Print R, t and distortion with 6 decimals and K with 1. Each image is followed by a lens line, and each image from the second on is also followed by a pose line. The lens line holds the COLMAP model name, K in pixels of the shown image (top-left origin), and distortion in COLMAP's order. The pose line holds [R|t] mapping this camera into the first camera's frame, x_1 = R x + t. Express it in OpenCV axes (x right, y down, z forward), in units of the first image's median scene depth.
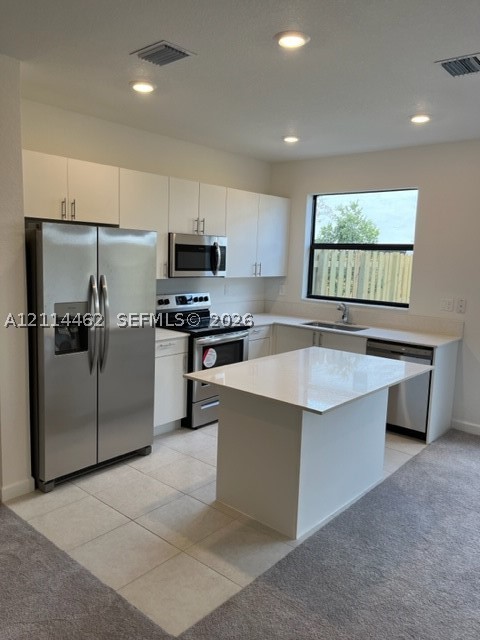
lens RADIAL K [[482.6, 0, 239.9], [0, 482.6, 319.4], [0, 0, 1]] dist [0.011954, 0.003159]
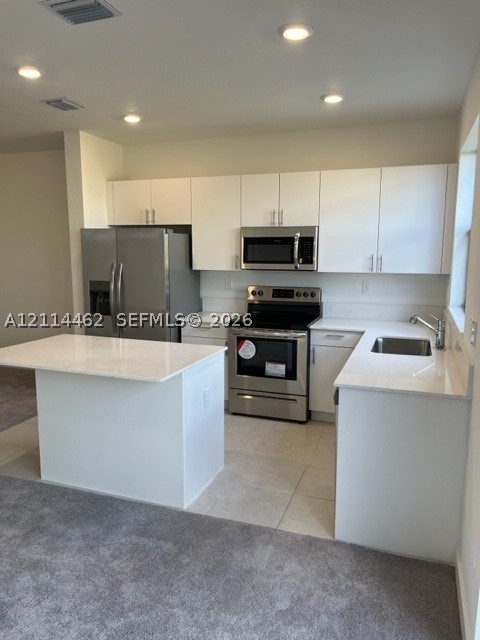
lens RADIAL K [[482.6, 0, 241.5], [0, 482.6, 321.2], [0, 0, 1]] dist [0.011954, 0.003159]
pose [[0.361123, 0.104400, -0.926656, 0.854438], [-0.118063, 0.990836, 0.065621, -0.042746], [0.925014, 0.085706, 0.370139, 0.612611]]
